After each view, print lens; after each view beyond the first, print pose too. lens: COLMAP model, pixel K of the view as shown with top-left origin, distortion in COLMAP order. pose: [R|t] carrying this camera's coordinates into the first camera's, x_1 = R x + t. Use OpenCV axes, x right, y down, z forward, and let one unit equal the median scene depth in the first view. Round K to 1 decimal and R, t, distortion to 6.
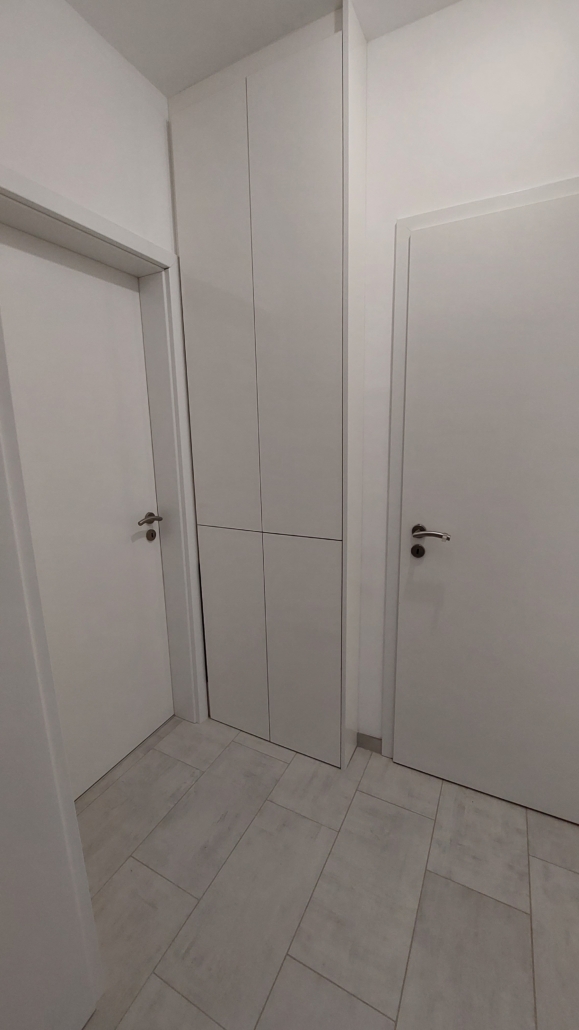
lens RADIAL K [[419.4, 0, 289.5], [0, 419.4, 515.0], [0, 0, 1]] dist [-0.012618, -0.000393]
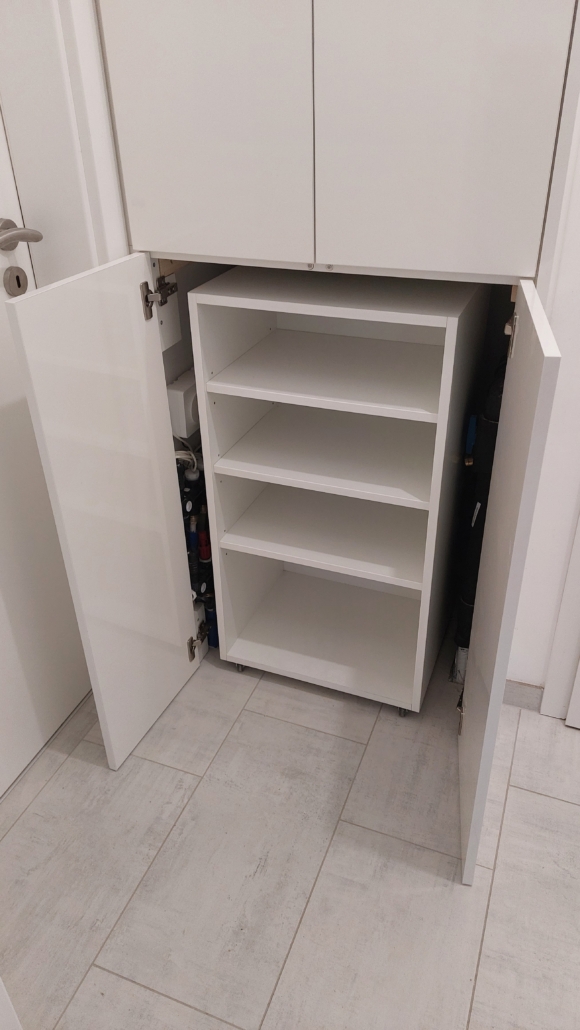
lens RADIAL K [[738.7, 0, 290.0], [0, 738.7, 515.0], [0, 0, 1]] dist [0.123984, -0.142168]
pose [[0.994066, -0.061846, 0.089488, -0.181273], [0.028157, 0.940907, 0.337493, 0.026432], [-0.105073, -0.332971, 0.937065, 0.286587]]
